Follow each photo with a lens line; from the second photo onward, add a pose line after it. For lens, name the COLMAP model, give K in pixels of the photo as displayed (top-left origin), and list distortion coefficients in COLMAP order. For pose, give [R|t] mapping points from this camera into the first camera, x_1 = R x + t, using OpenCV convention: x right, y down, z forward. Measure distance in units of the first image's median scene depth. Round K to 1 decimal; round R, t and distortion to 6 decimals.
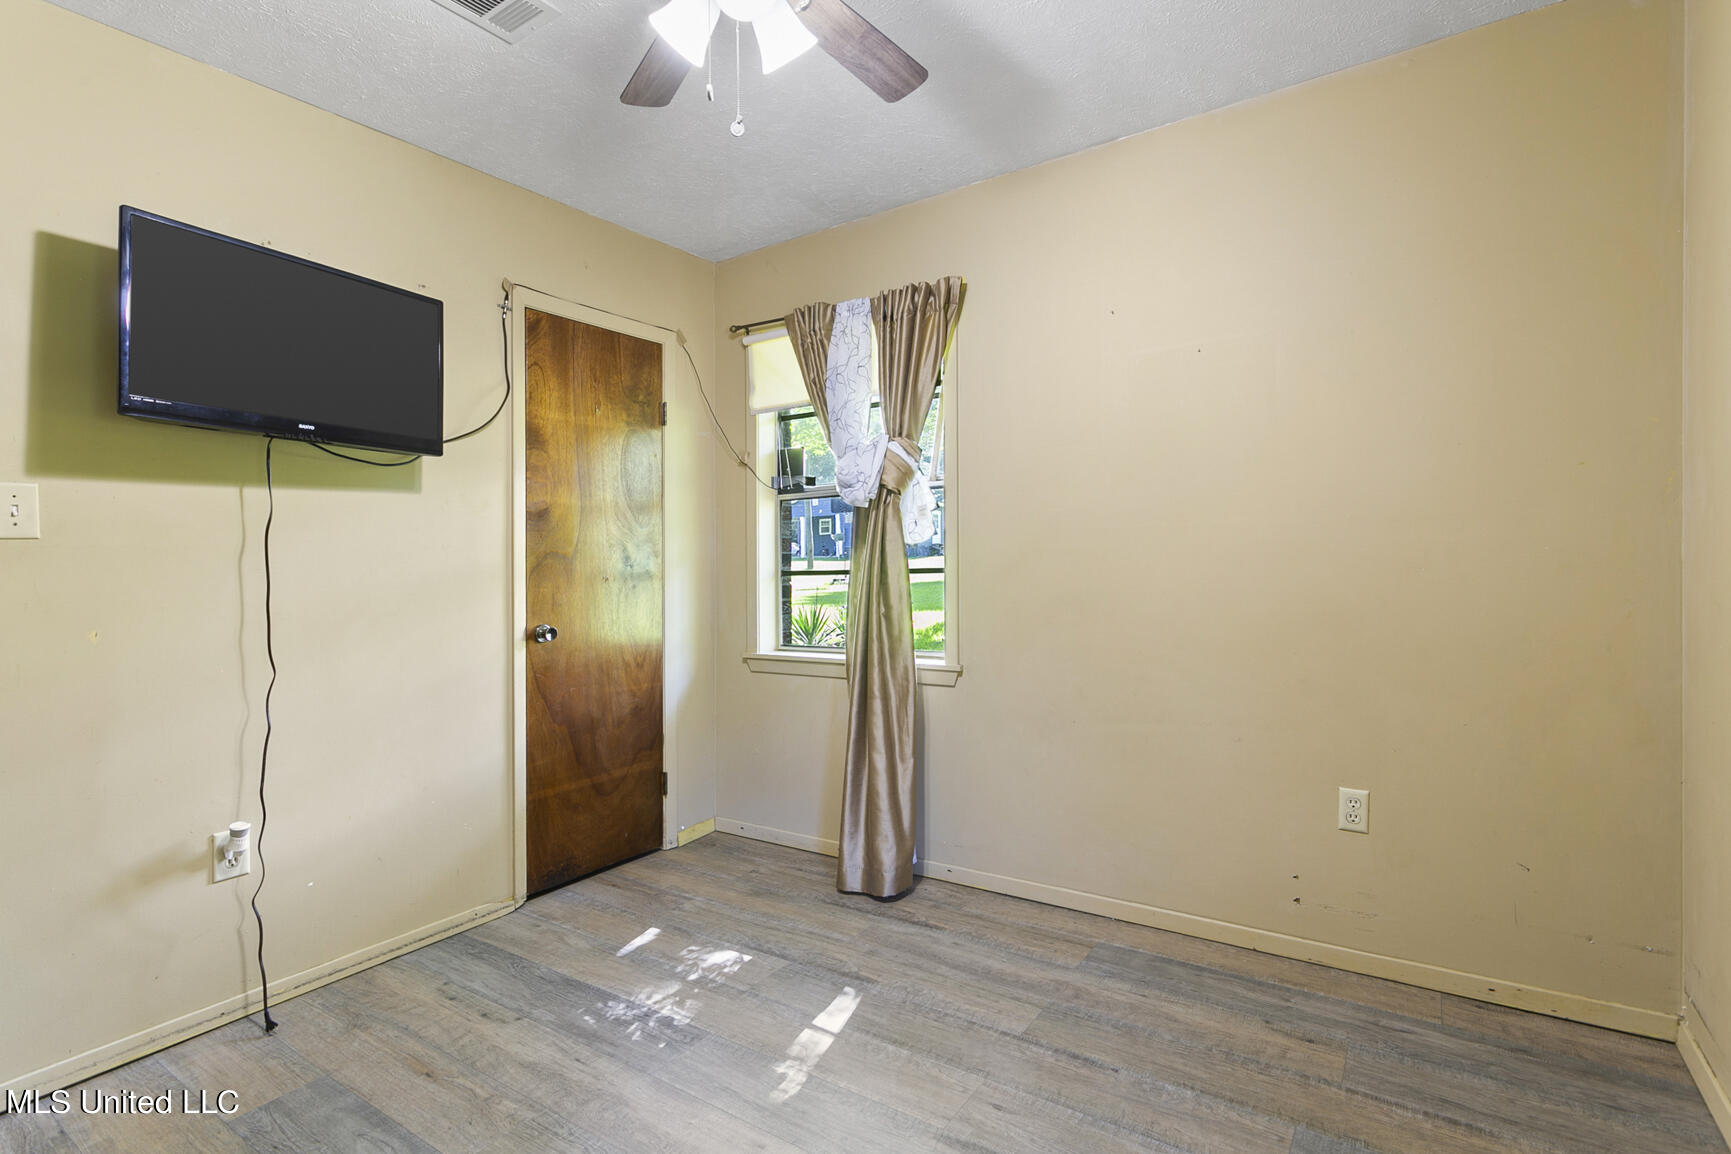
lens RADIAL K [[818.2, 0, 862.8], [0, 818.2, 567.2], [0, 0, 1]] dist [-0.000651, 0.001581]
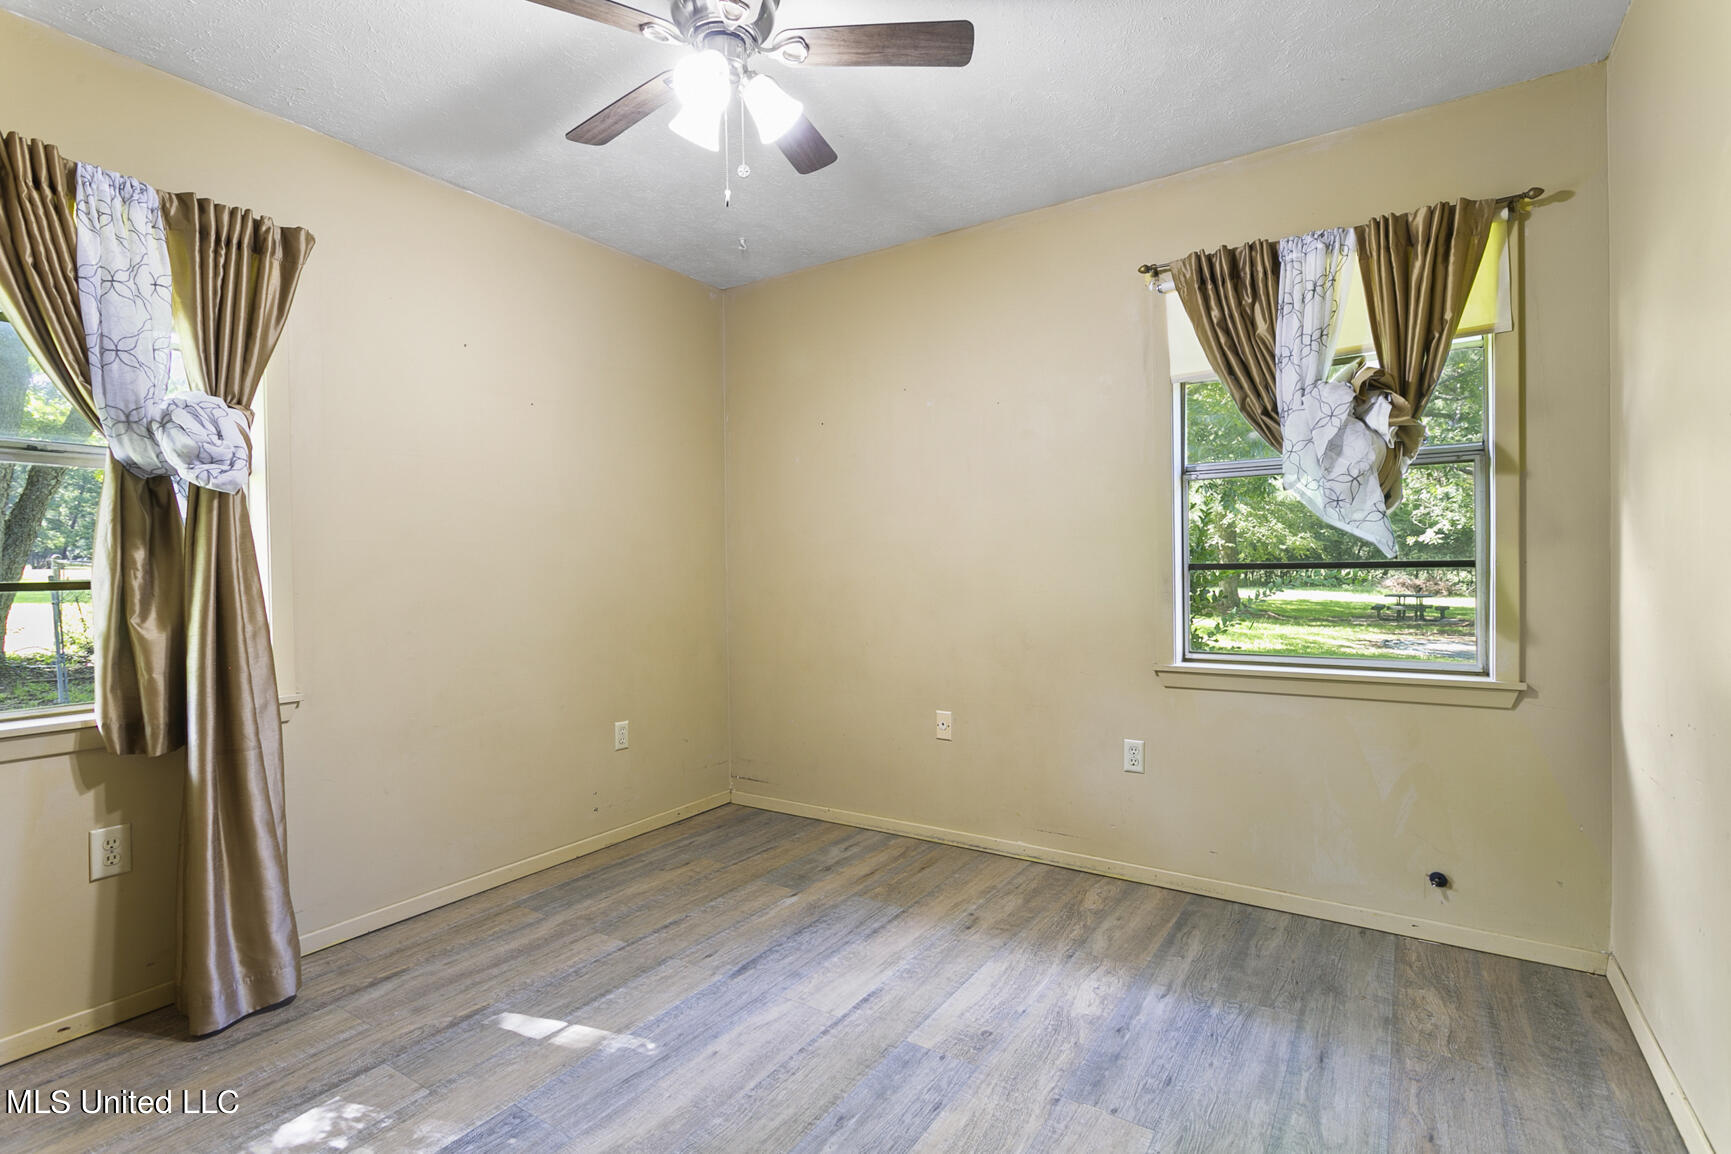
lens RADIAL K [[818.2, 0, 861.9], [0, 818.2, 581.7], [0, 0, 1]] dist [-0.000651, 0.001581]
pose [[-0.001590, 0.001456, 0.999998, -0.921755], [0.014833, 0.999889, -0.001432, 0.018170], [-0.999889, 0.014831, -0.001612, 0.543265]]
